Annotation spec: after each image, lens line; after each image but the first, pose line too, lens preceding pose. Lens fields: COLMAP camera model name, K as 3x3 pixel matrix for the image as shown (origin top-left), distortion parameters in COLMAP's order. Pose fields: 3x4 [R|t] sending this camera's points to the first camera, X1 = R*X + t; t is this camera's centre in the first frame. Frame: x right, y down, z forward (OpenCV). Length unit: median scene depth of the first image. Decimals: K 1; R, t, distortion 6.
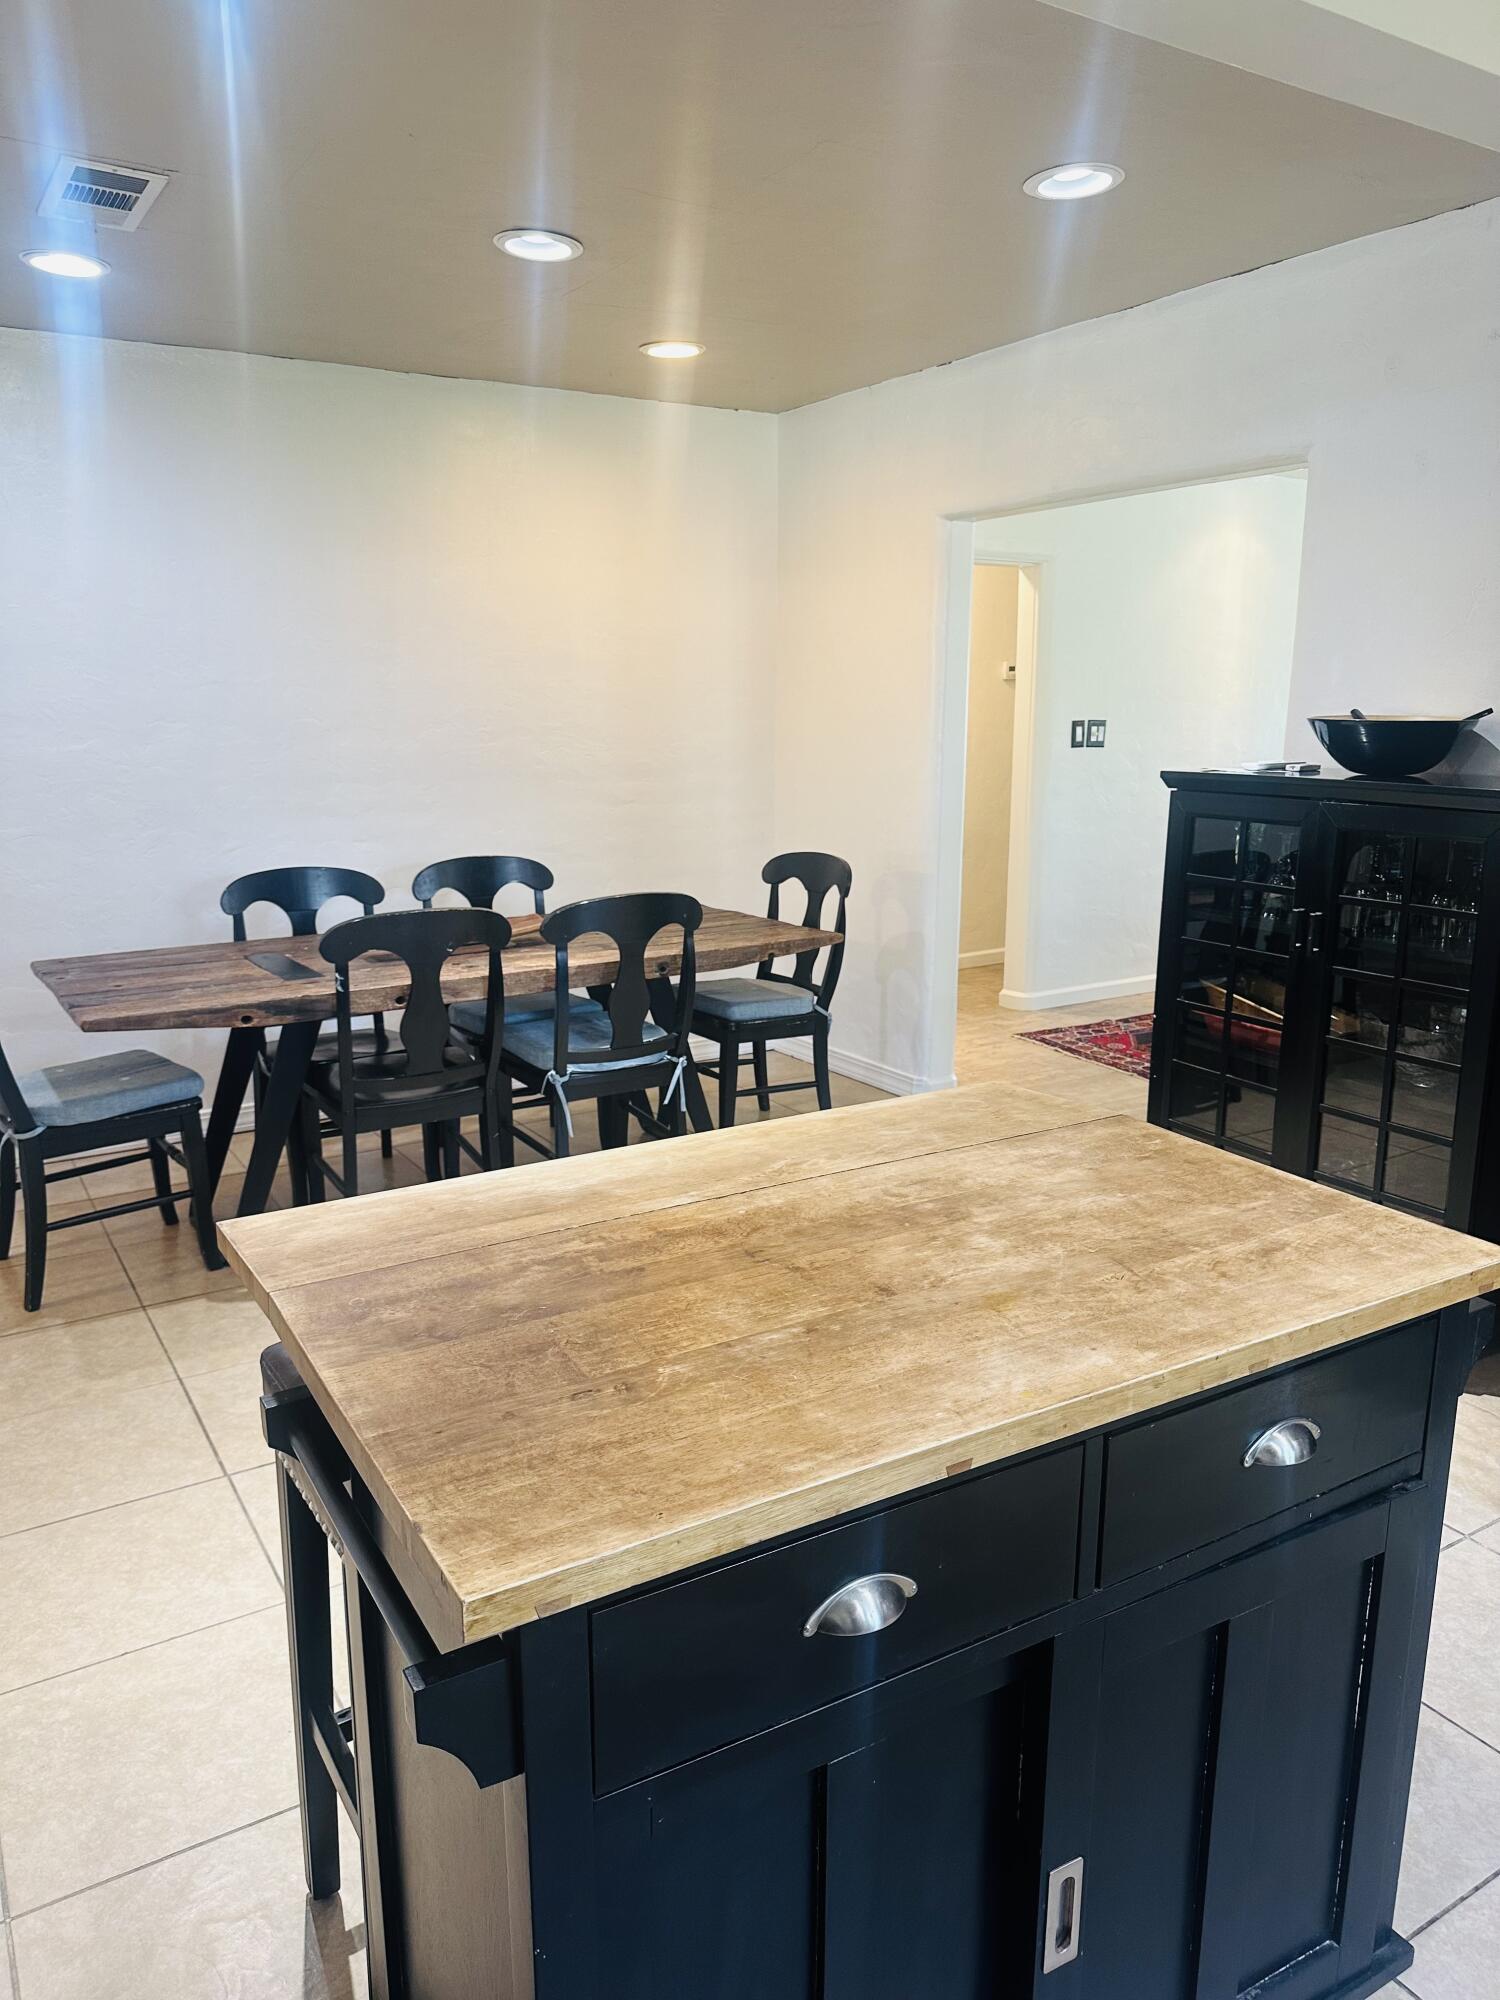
lens RADIAL K [[1391.7, 0, 747.4], [0, 1391.7, 996.8], [0, 0, 1]] dist [0.065247, -0.071134]
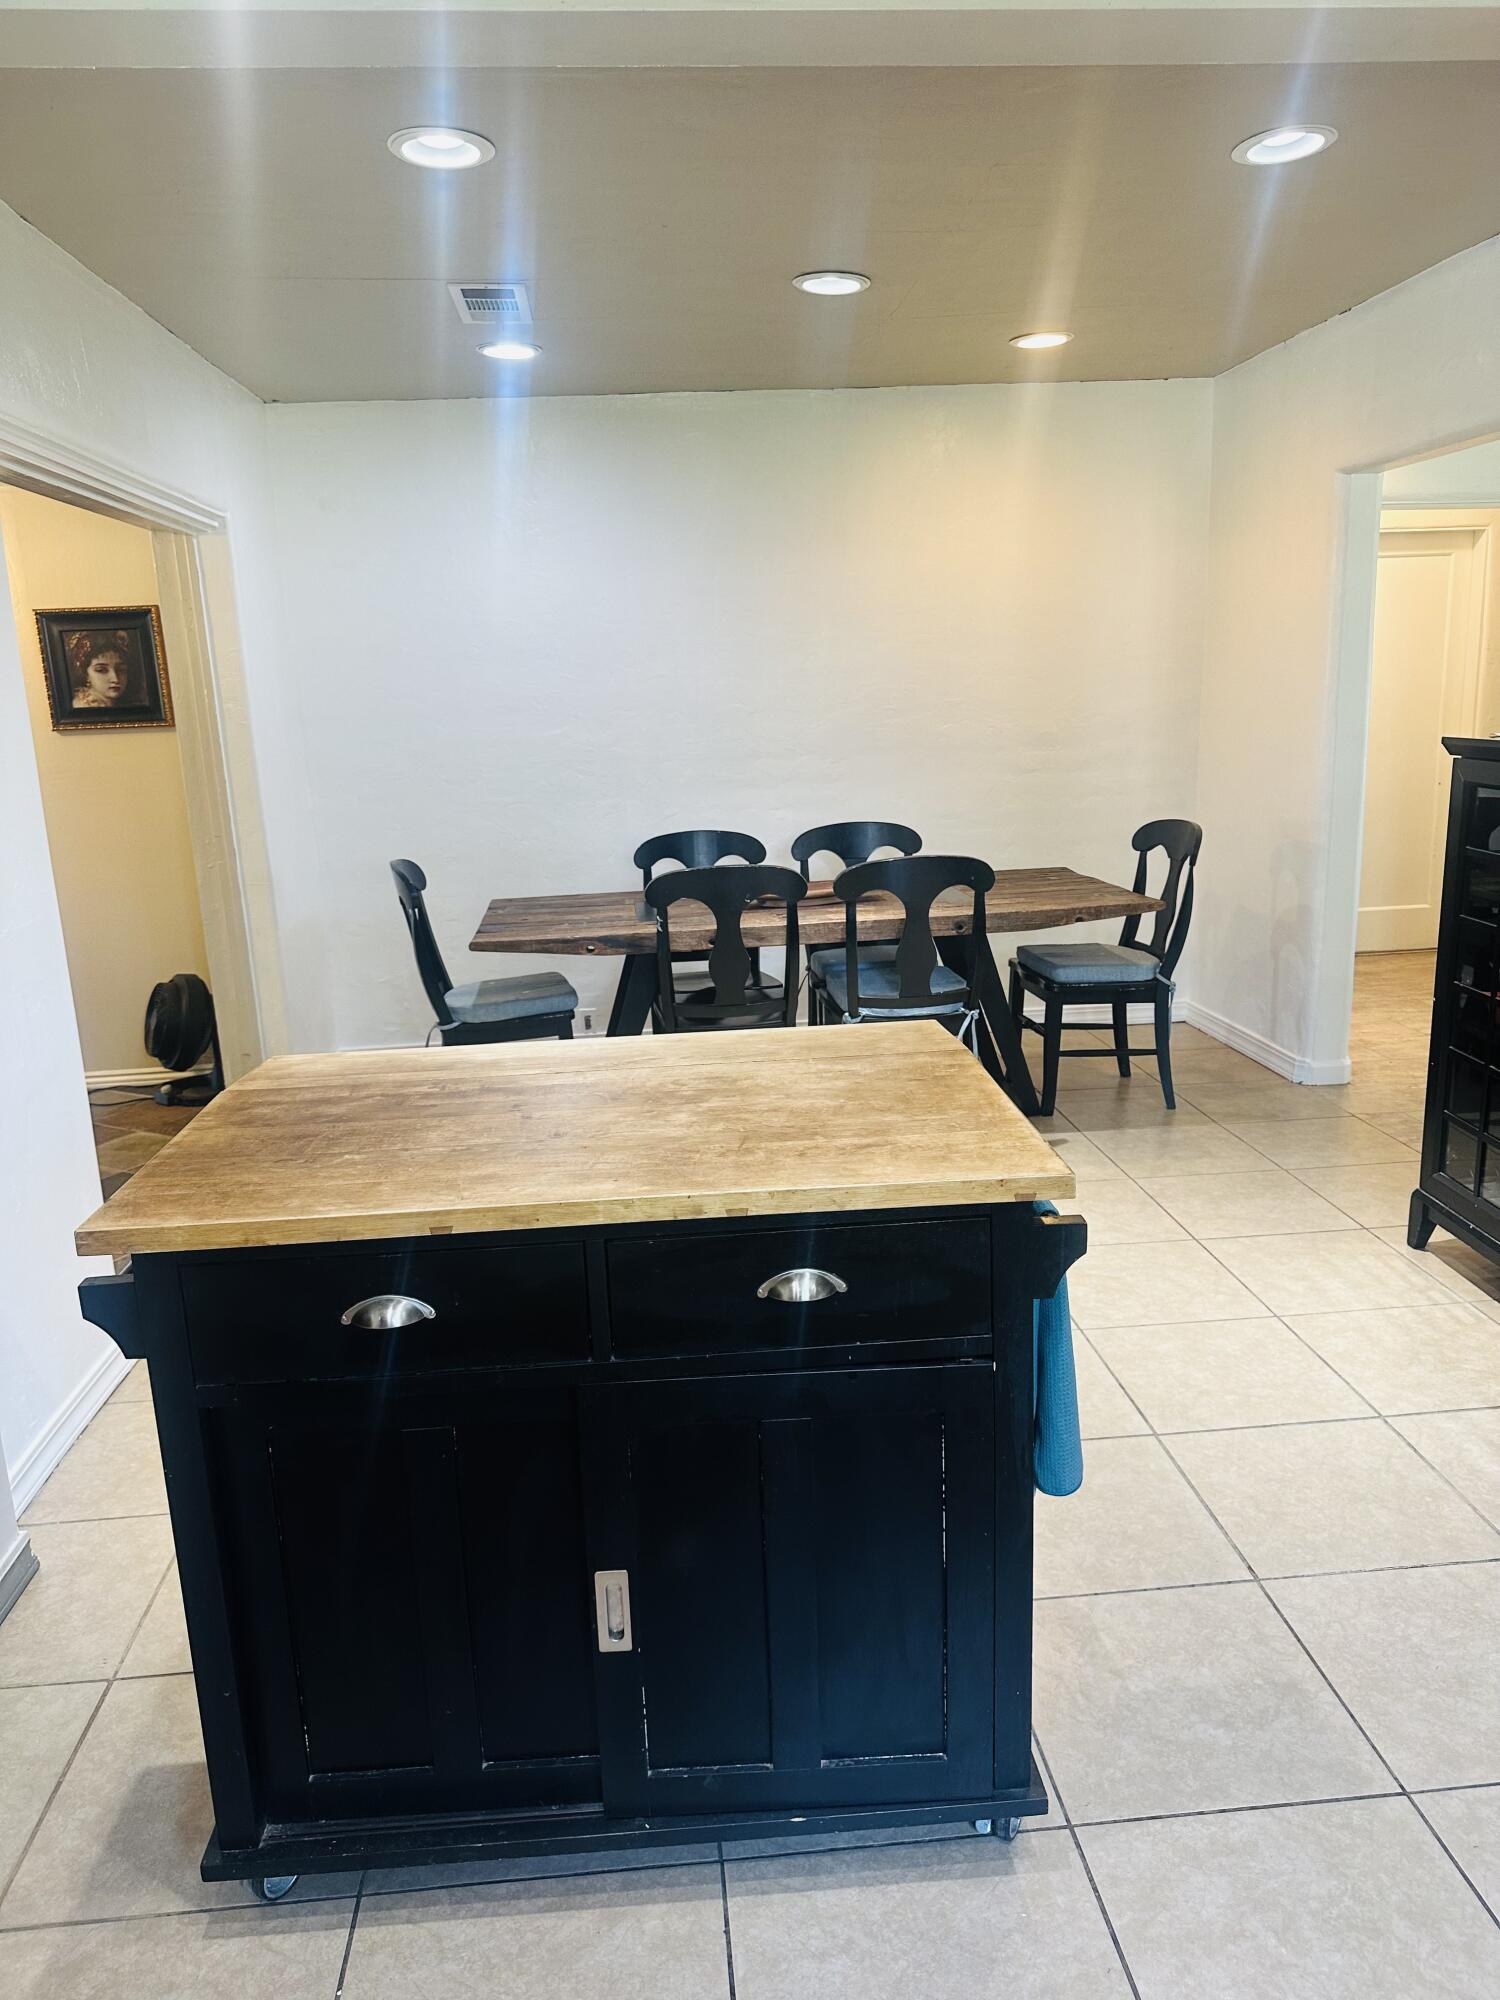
lens RADIAL K [[1391.7, 0, 765.0], [0, 1391.7, 1003.5], [0, 0, 1]] dist [0.065247, -0.071134]
pose [[0.898298, 0.068764, -0.433973, 0.320492], [-0.057380, 0.997579, 0.039295, 0.005938], [0.435625, -0.010397, 0.900068, -0.051730]]
